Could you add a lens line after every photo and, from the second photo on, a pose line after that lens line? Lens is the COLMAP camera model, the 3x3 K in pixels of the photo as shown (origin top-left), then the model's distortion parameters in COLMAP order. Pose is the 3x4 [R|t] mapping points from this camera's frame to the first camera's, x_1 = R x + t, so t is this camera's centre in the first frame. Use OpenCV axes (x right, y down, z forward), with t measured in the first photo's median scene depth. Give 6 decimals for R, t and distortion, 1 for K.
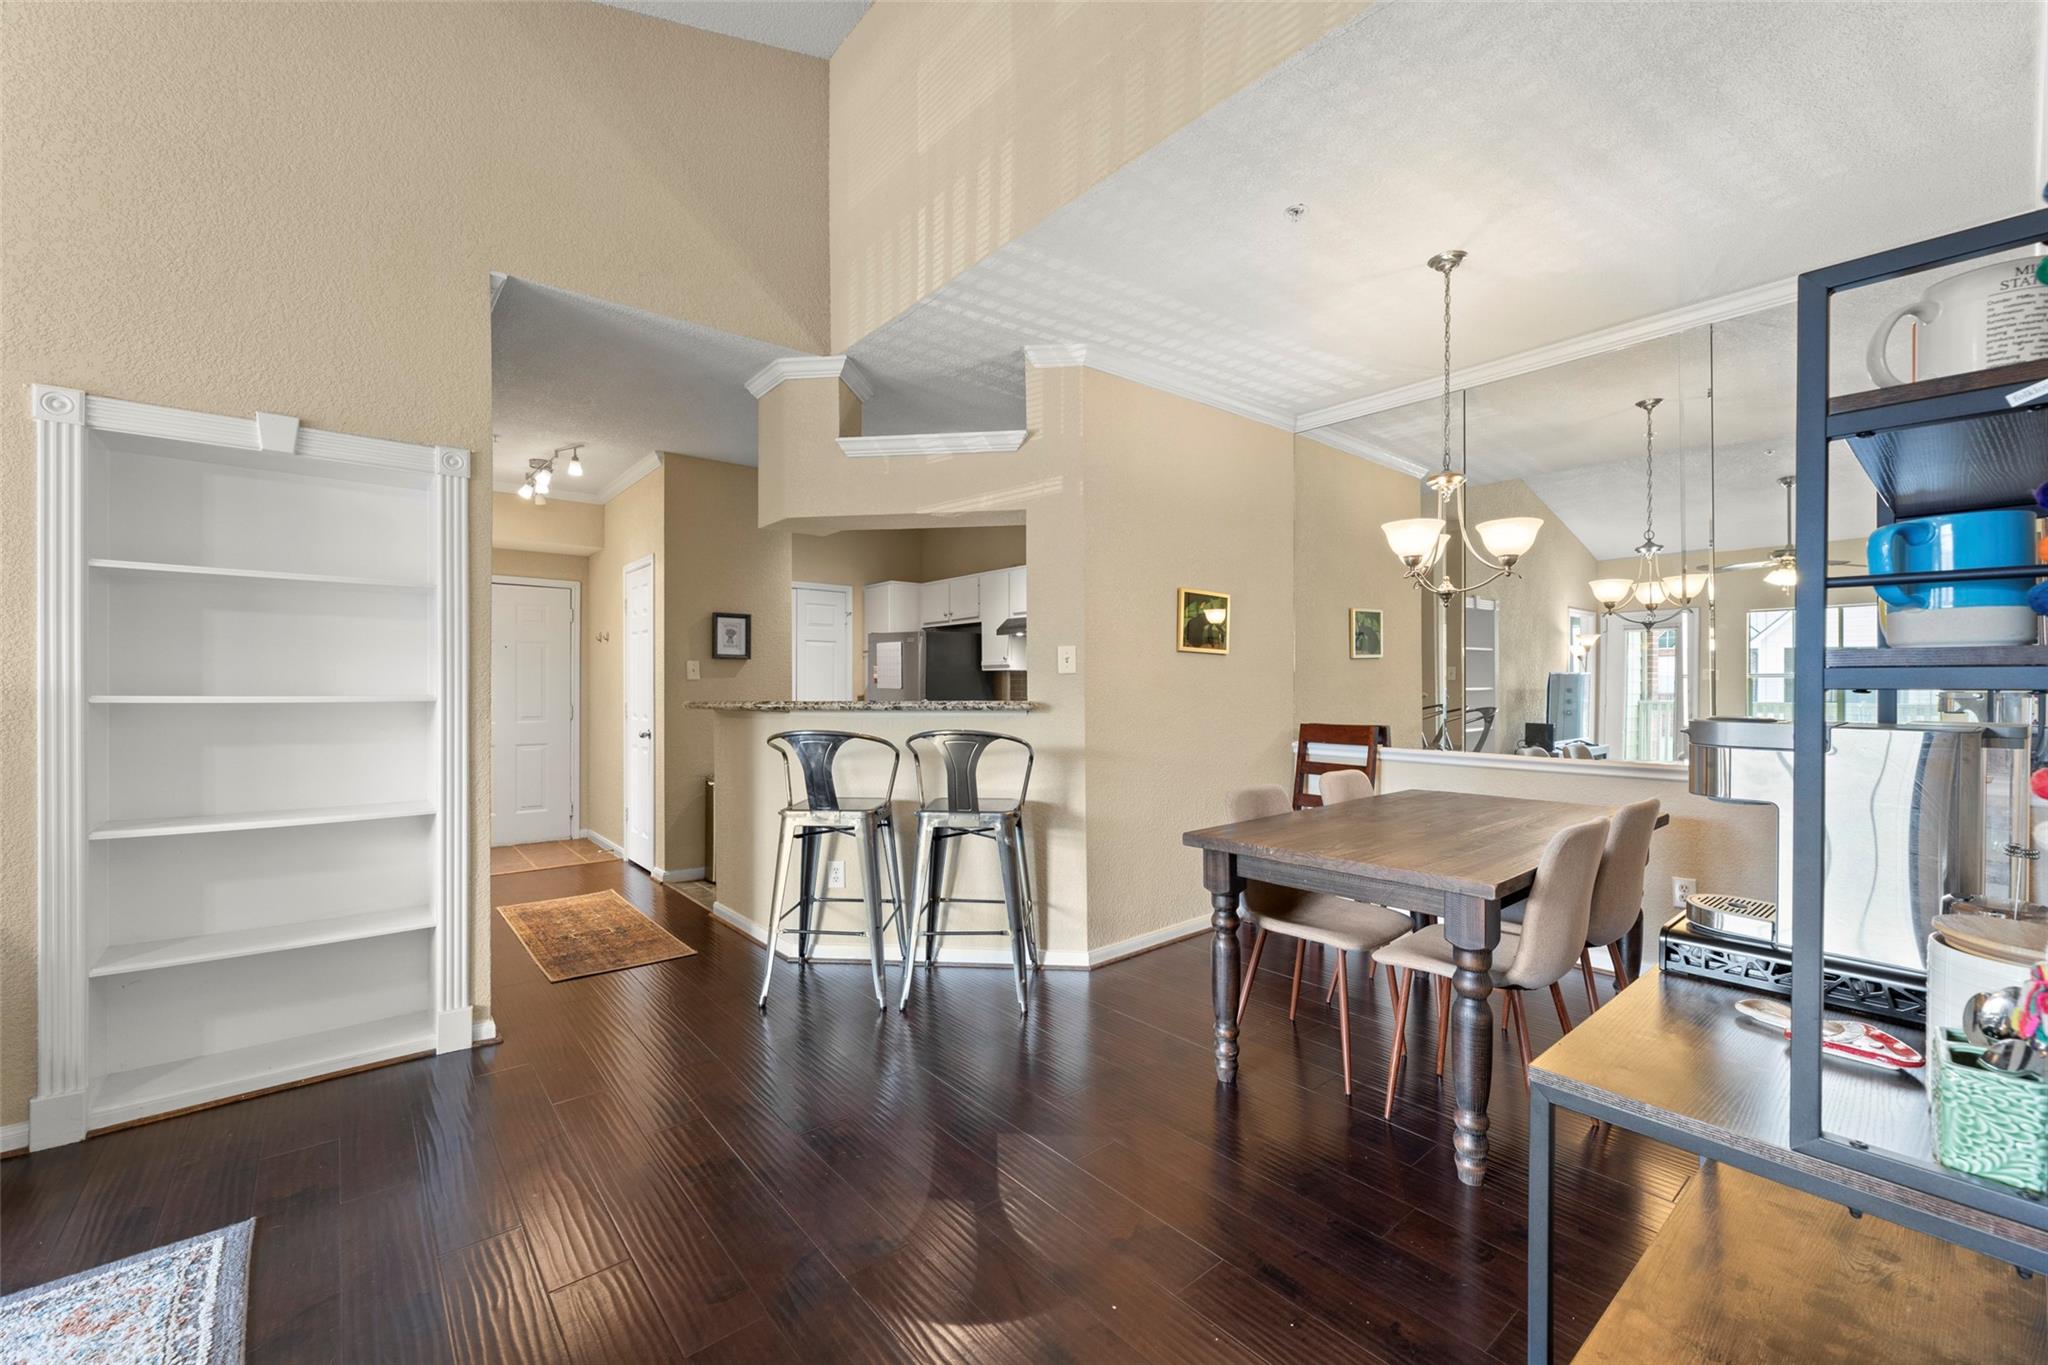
lens RADIAL K [[831.1, 0, 1015.7], [0, 831.1, 687.6], [0, 0, 1]] dist [0.005533, -0.001471]
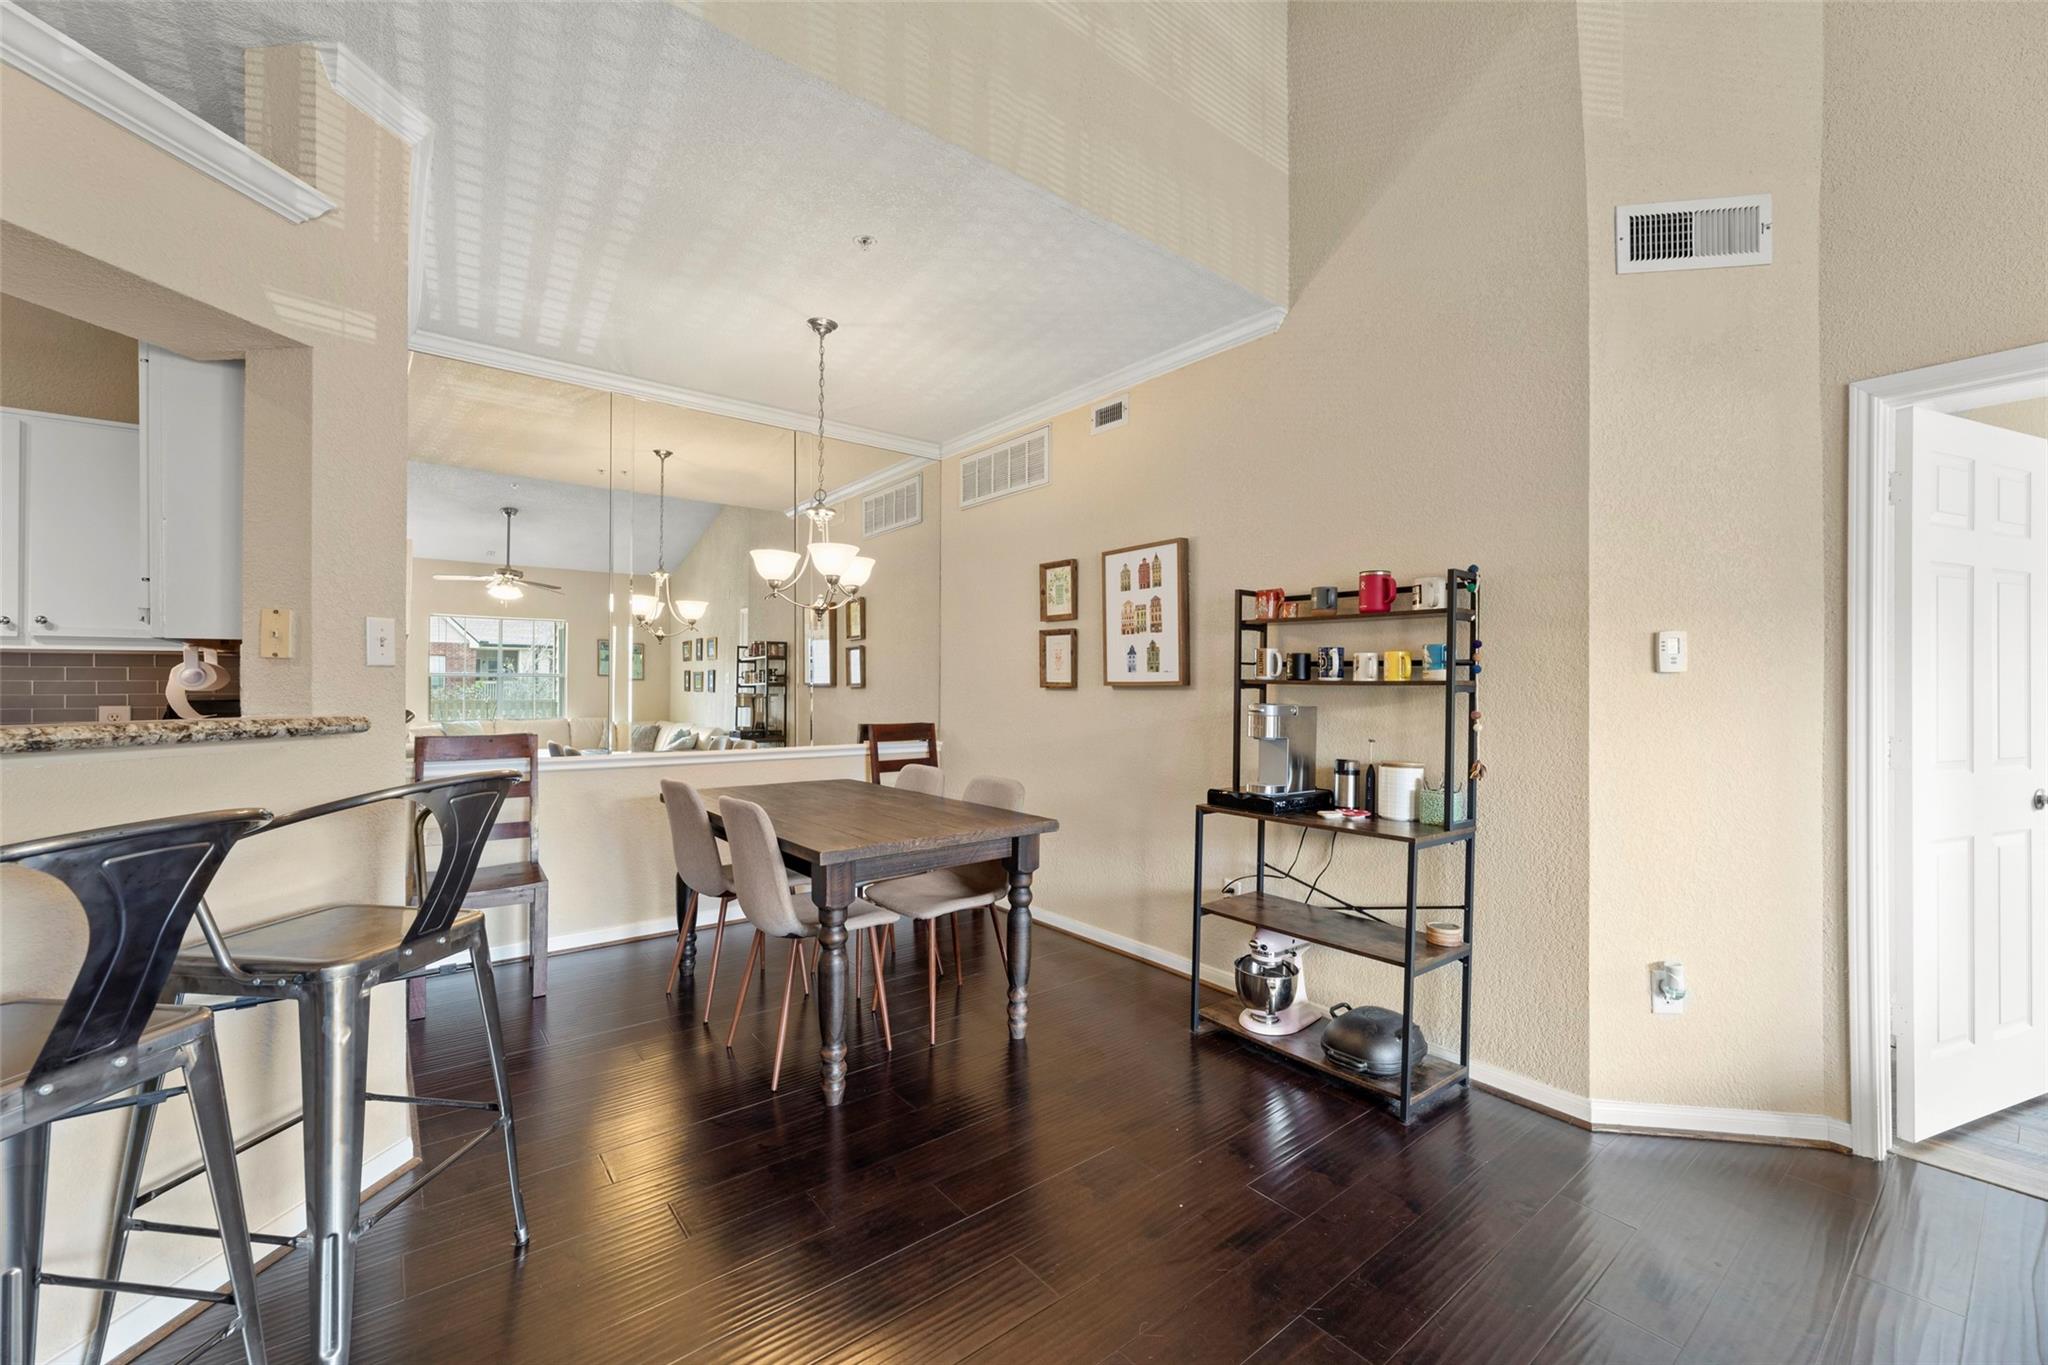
lens RADIAL K [[831.1, 0, 1017.5], [0, 831.1, 681.1], [0, 0, 1]] dist [0.005533, -0.001471]
pose [[0.022462, 0.011229, 0.999685, -0.503810], [-0.001864, 0.999936, -0.011190, -0.000593], [-0.999746, -0.001612, 0.022481, 0.552610]]
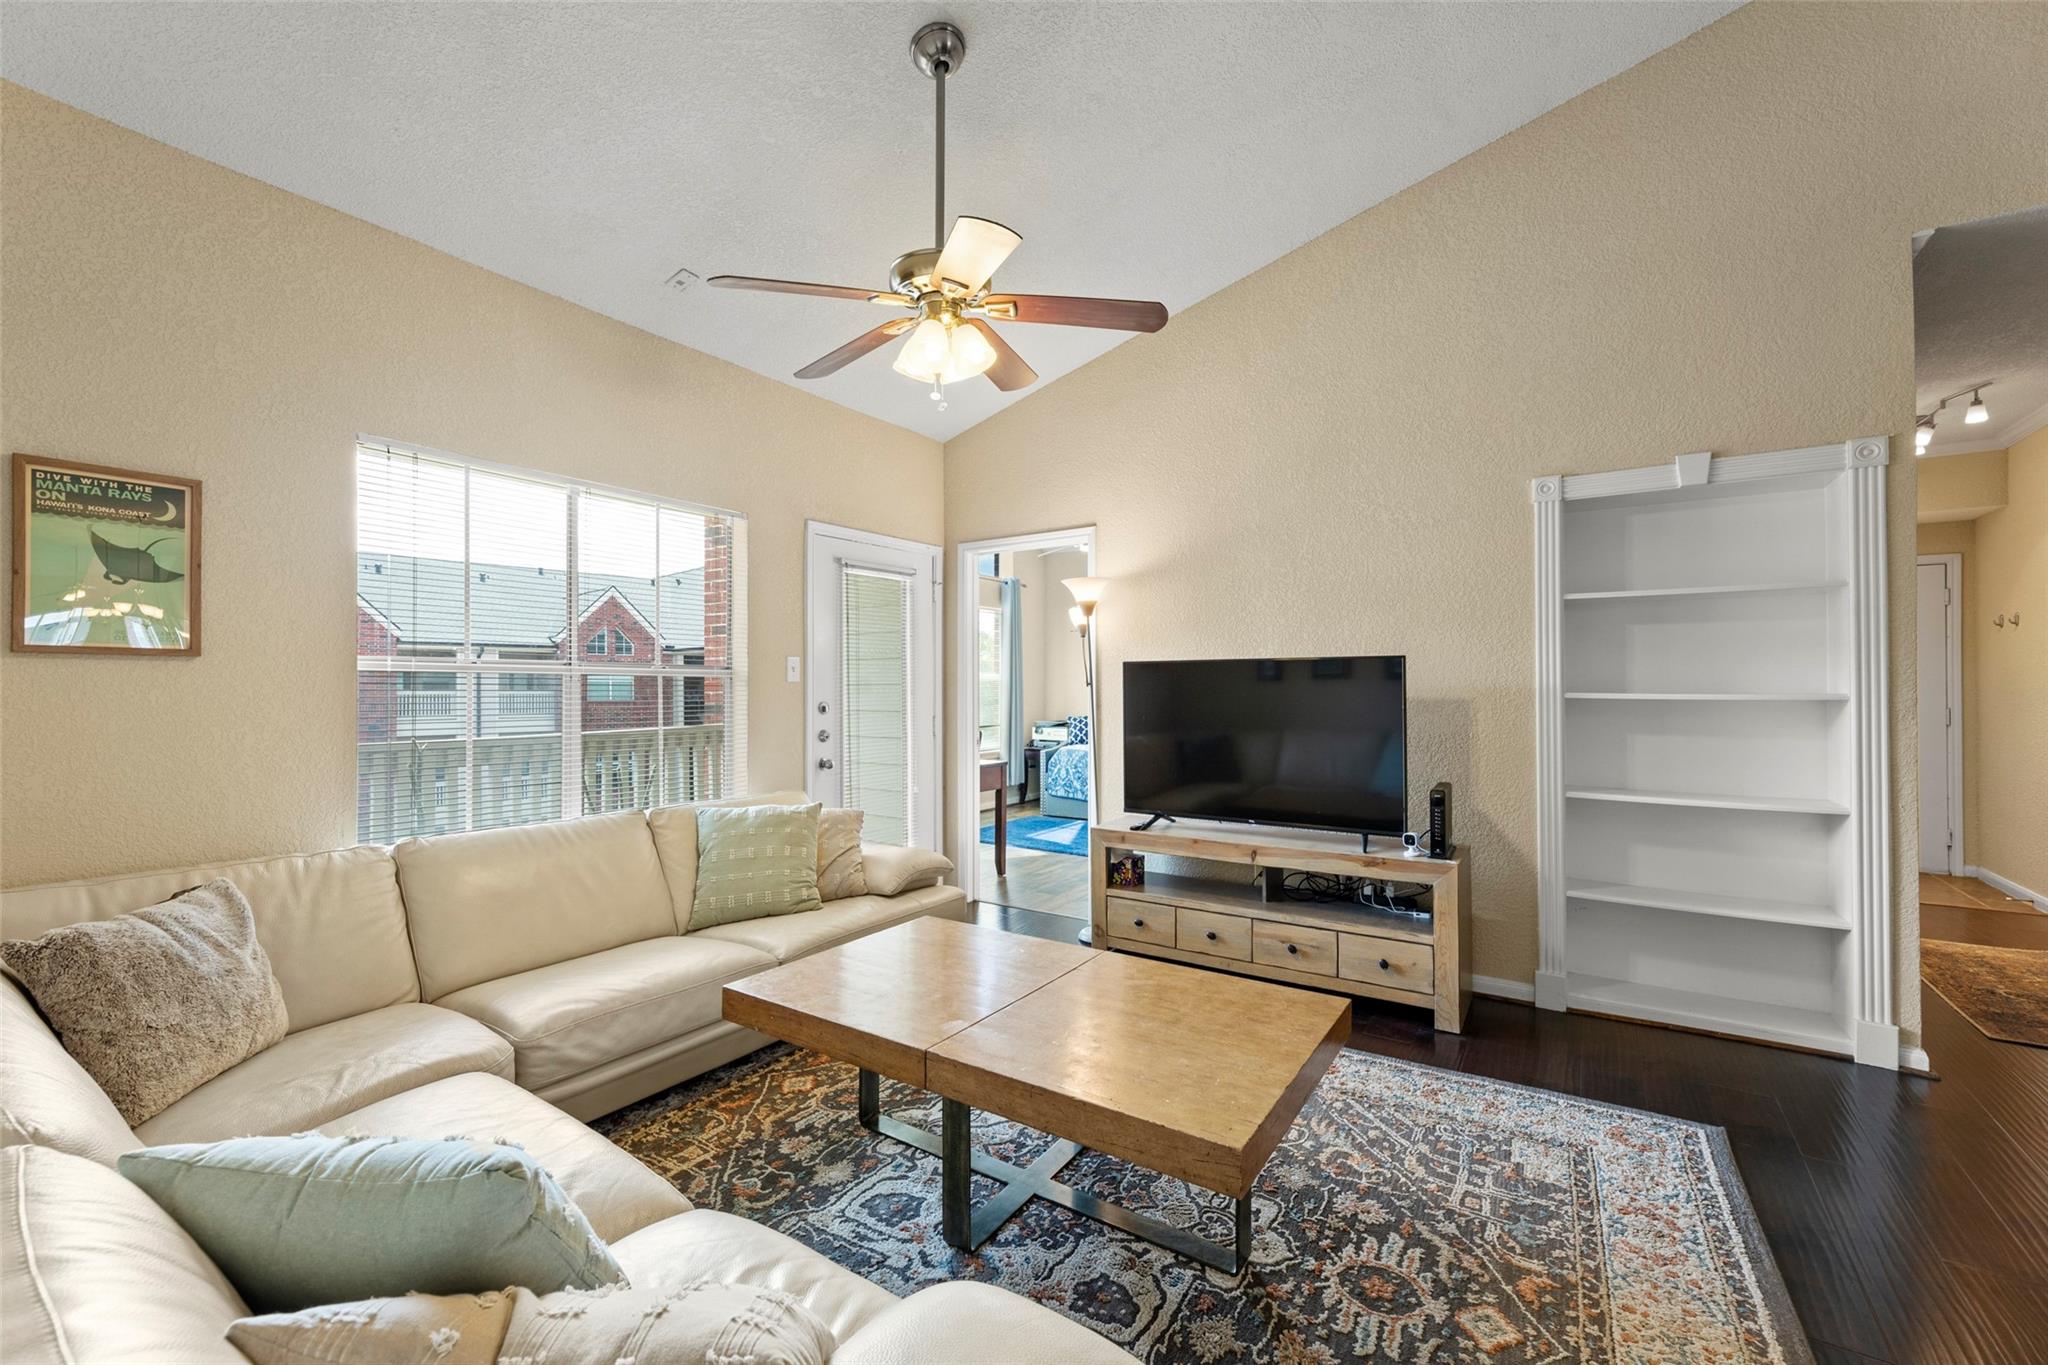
lens RADIAL K [[831.1, 0, 1024.5], [0, 831.1, 681.9], [0, 0, 1]] dist [0.005533, -0.001471]
pose [[0.283775, -0.007520, -0.958861, -0.022322], [0.001363, 0.999971, -0.007439, 0.000493], [0.958890, 0.000804, 0.283777, -0.162492]]
